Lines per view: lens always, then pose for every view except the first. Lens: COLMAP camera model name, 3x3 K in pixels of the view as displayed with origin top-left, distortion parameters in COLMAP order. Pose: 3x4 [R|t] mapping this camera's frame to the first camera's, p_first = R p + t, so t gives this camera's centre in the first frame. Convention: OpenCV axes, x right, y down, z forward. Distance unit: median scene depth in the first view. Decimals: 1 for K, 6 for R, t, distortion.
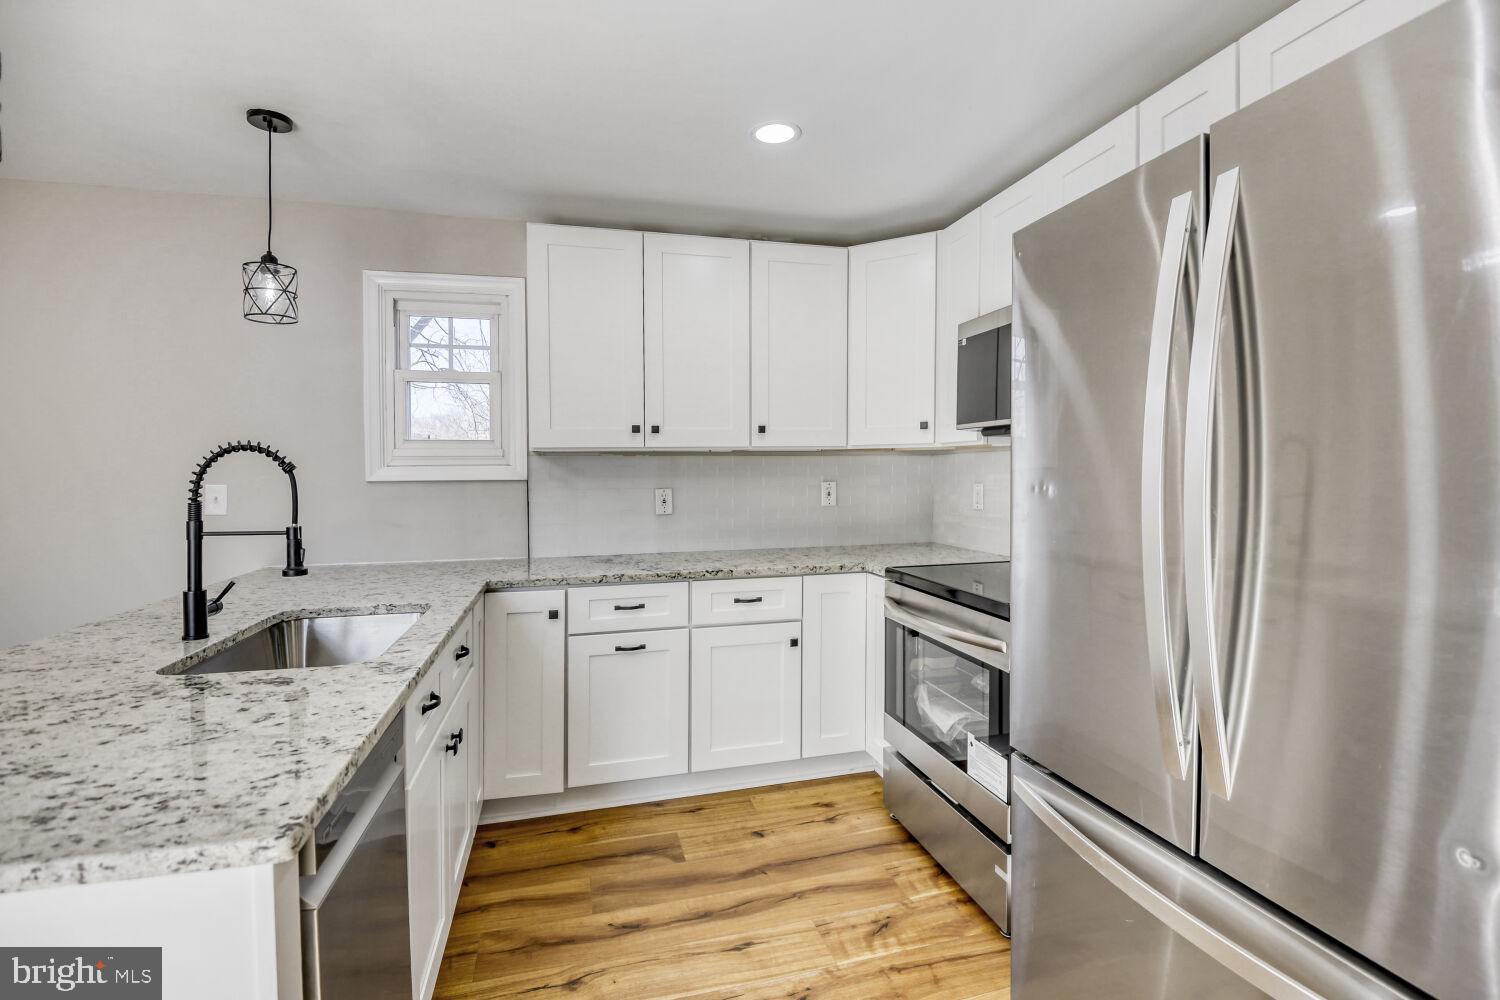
lens RADIAL K [[689.7, 0, 749.4], [0, 689.7, 489.2], [0, 0, 1]] dist [0.013894, -0.012911]
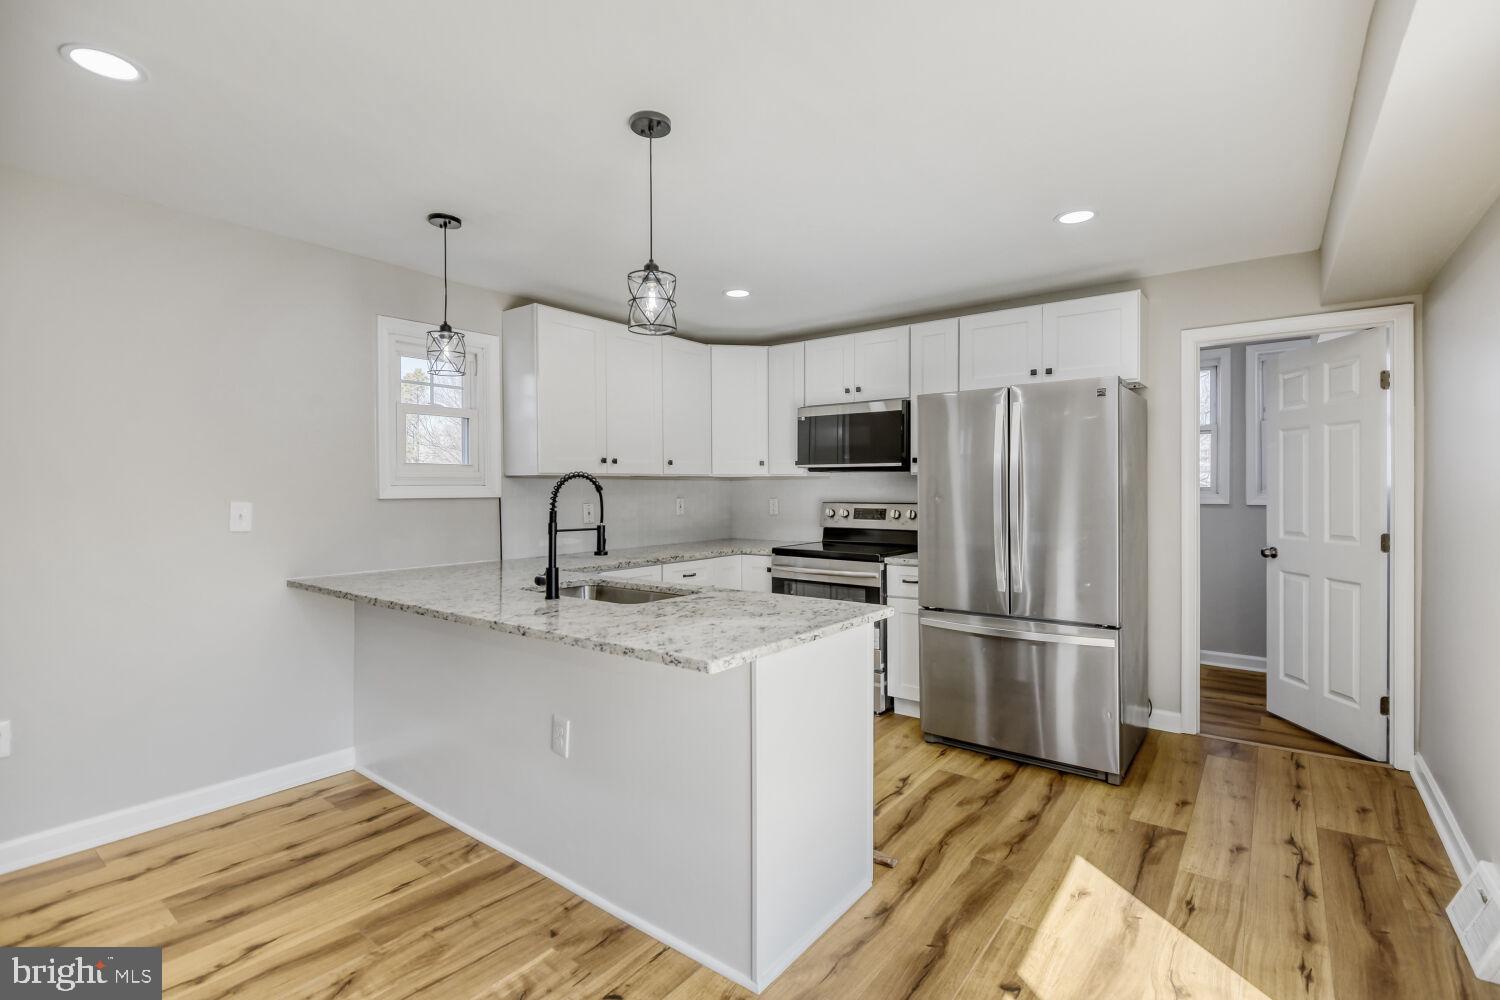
lens RADIAL K [[689.7, 0, 749.9], [0, 689.7, 492.0], [0, 0, 1]] dist [0.013894, -0.012911]
pose [[0.786014, 0.001080, 0.618208, -0.872766], [0.013518, 0.999729, -0.018935, 0.007294], [-0.618061, 0.023240, 0.785787, -0.303104]]
